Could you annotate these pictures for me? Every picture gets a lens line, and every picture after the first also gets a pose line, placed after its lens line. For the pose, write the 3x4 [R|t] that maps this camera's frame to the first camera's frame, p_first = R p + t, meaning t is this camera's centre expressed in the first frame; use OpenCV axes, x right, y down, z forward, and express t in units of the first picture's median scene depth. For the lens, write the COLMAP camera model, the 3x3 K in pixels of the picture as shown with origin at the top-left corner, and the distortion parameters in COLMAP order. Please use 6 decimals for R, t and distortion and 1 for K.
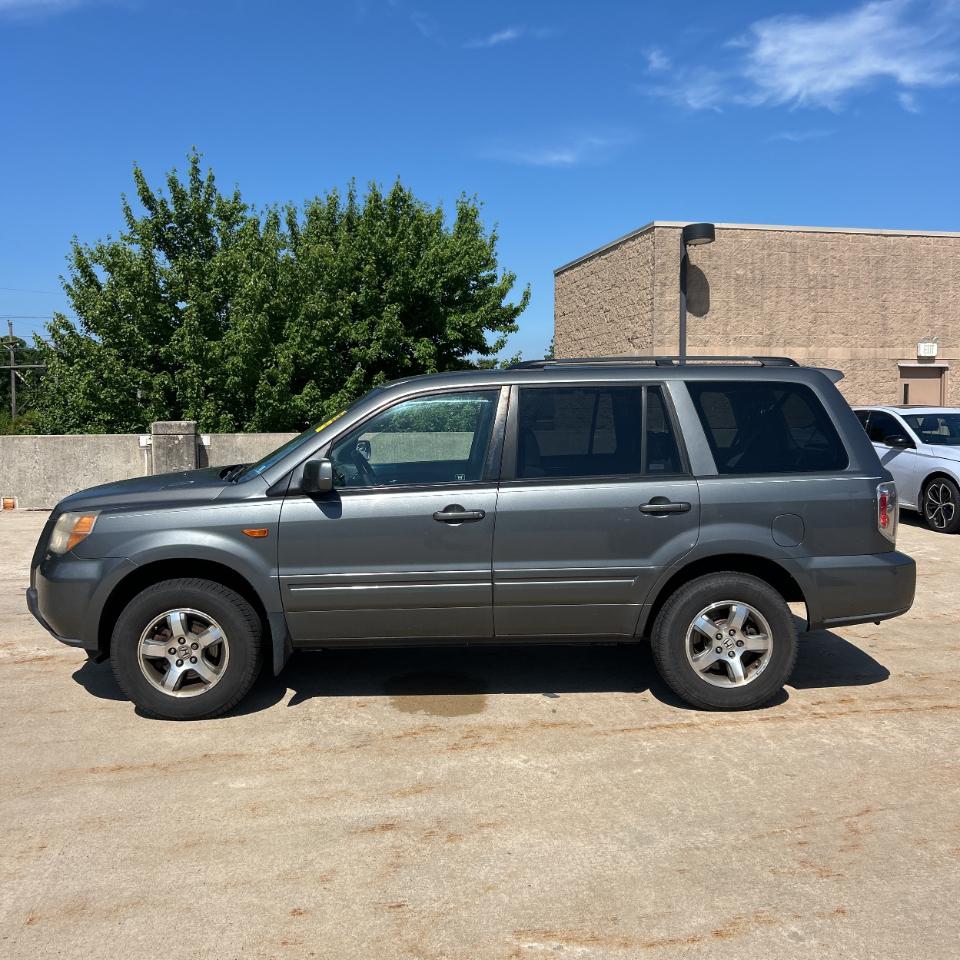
lens RADIAL K [[951.8, 0, 463.5], [0, 951.8, 479.2], [0, 0, 1]] dist [0.041838, -0.098364]
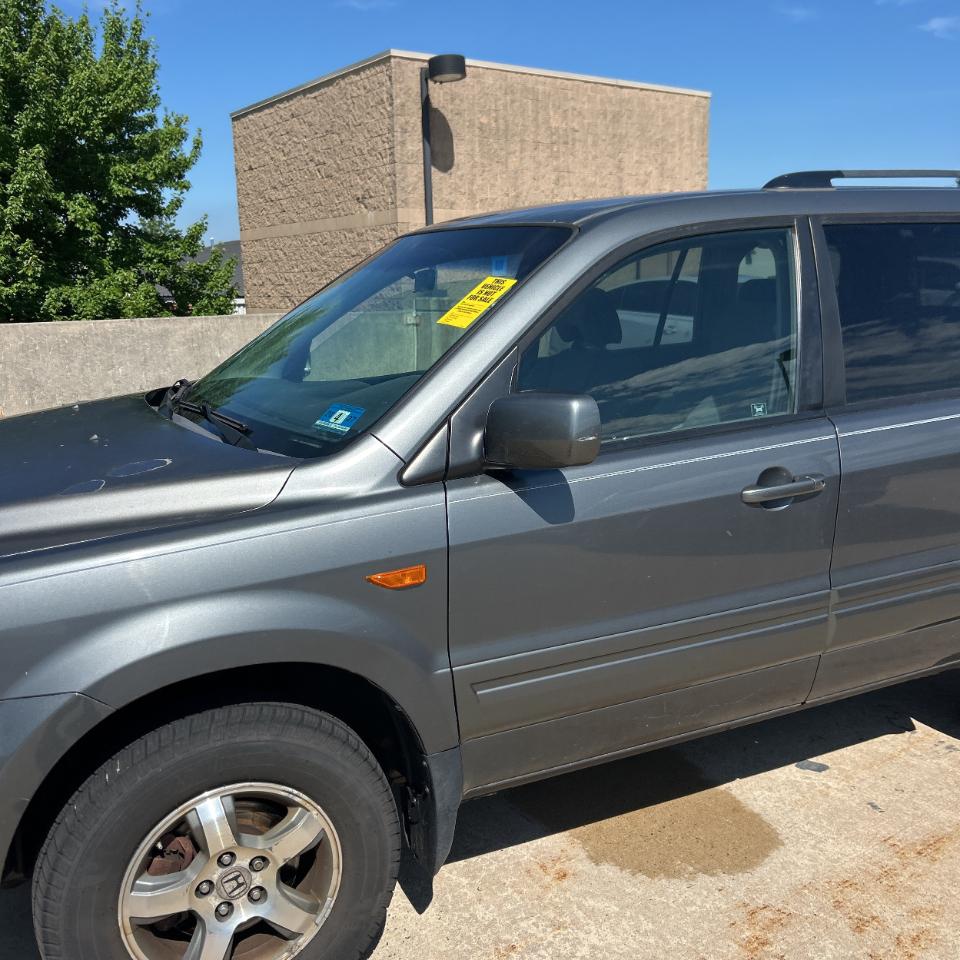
lens RADIAL K [[966.4, 0, 458.6], [0, 966.4, 489.8], [0, 0, 1]] dist [0.021385, -0.028241]
pose [[0.919721, -0.097215, 0.380346, -0.296694], [0.046205, 0.988926, 0.141037, -0.033110], [-0.389845, -0.112140, 0.914027, 0.519674]]
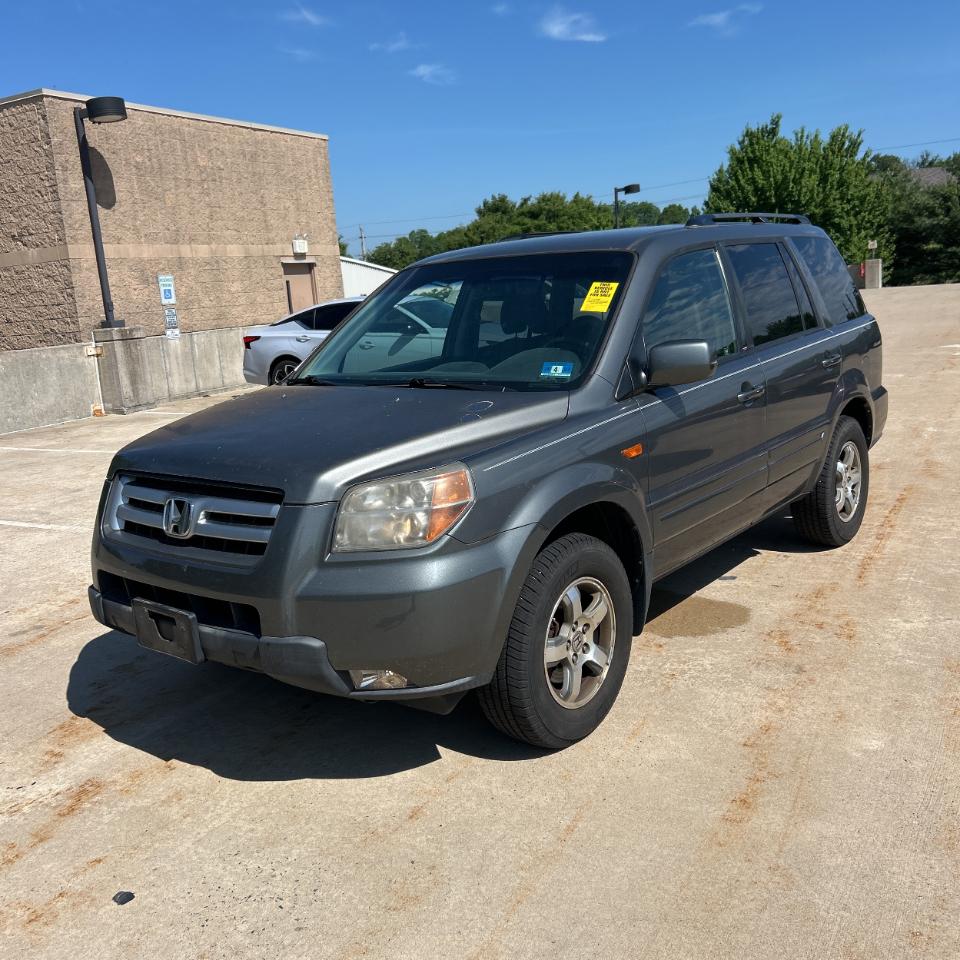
lens RADIAL K [[966.4, 0, 458.6], [0, 966.4, 489.8], [0, 0, 1]] dist [0.021385, -0.028241]
pose [[0.656579, -0.195347, 0.728522, -0.716798], [0.125630, 0.980711, 0.149746, -0.035121], [-0.743721, -0.006796, 0.668455, 0.515716]]
